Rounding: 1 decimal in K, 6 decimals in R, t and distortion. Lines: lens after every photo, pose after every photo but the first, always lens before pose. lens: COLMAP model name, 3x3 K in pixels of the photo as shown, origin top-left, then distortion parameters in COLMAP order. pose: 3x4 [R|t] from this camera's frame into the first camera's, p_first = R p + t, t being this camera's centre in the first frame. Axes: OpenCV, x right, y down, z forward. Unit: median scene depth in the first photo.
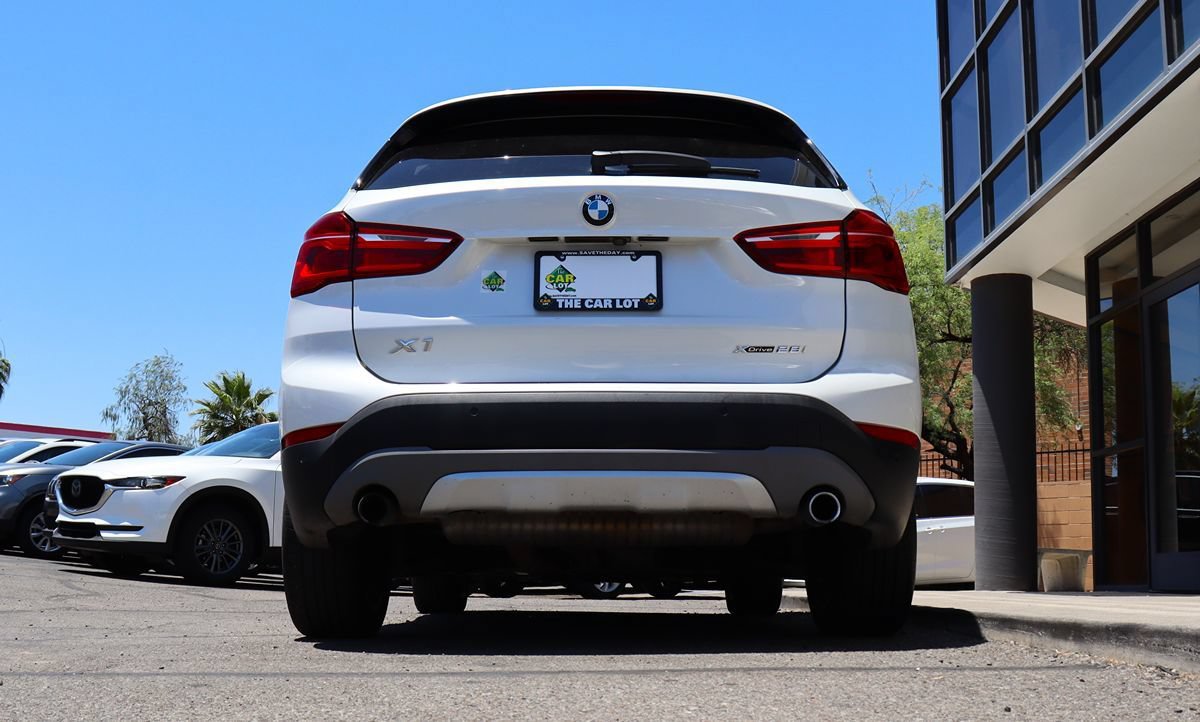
lens RADIAL K [[1294.0, 0, 537.7], [0, 1294.0, 416.7], [0, 0, 1]] dist [-0.124815, 0.000000]
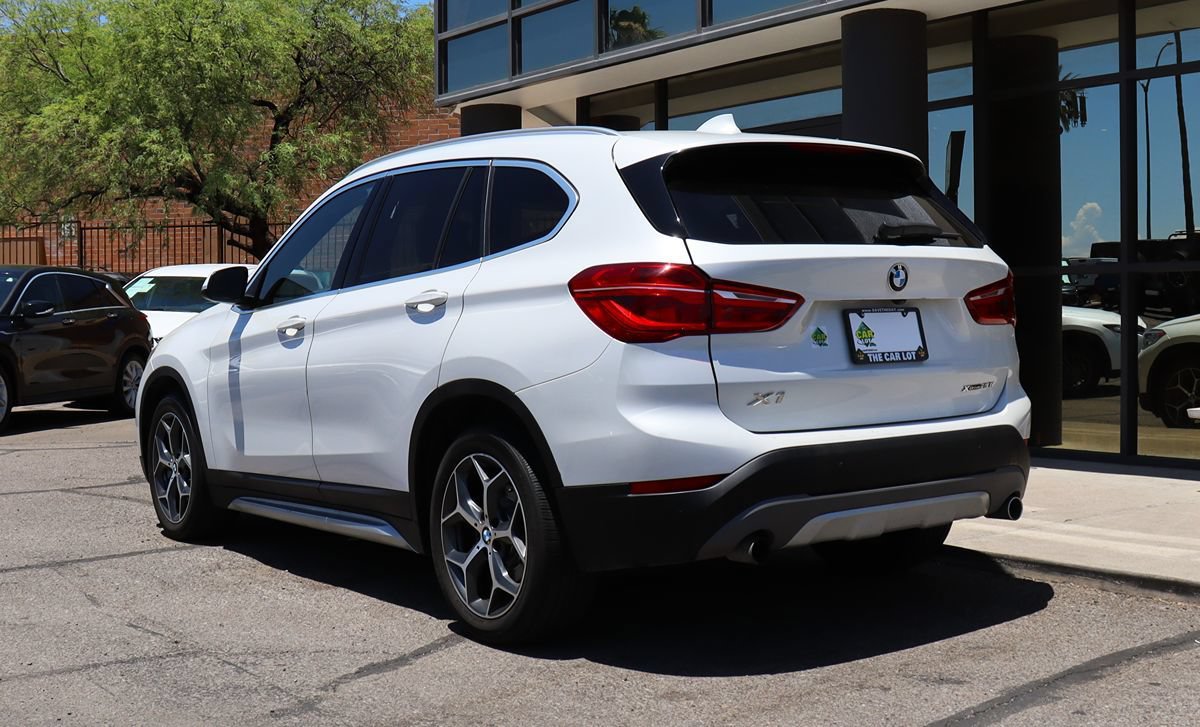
lens RADIAL K [[1450.9, 0, 604.8], [0, 1450.9, 357.7], [0, 0, 1]] dist [-0.091063, 0.000000]
pose [[0.779155, -0.044168, 0.625273, -0.972060], [-0.051782, 0.989570, 0.134427, -0.246847], [-0.624689, -0.137117, 0.768741, 0.139608]]
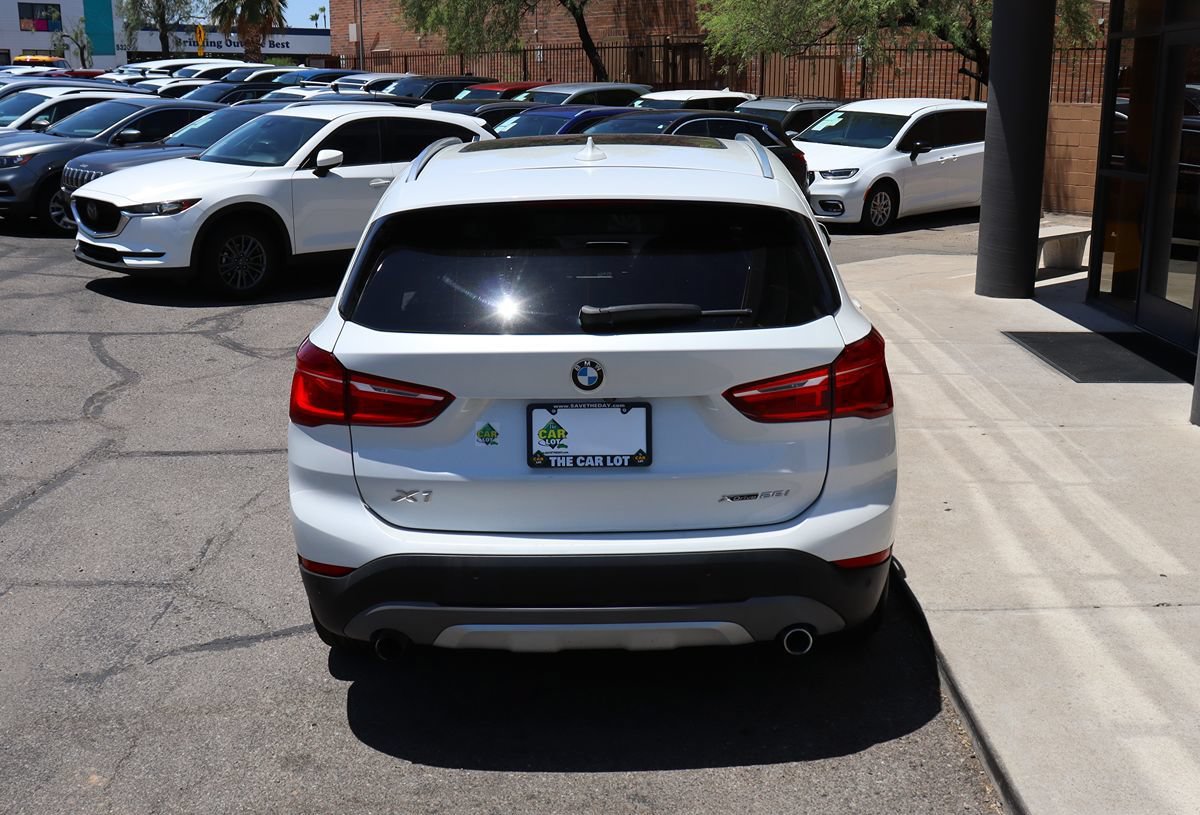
lens RADIAL K [[1252.0, 0, 635.9], [0, 1252.0, 454.1], [0, 0, 1]] dist [-0.112770, 0.000000]
pose [[0.998264, -0.031996, 0.049459, 0.033562], [0.010184, 0.920728, 0.390072, -0.474119], [-0.058019, -0.388891, 0.919455, 0.076608]]
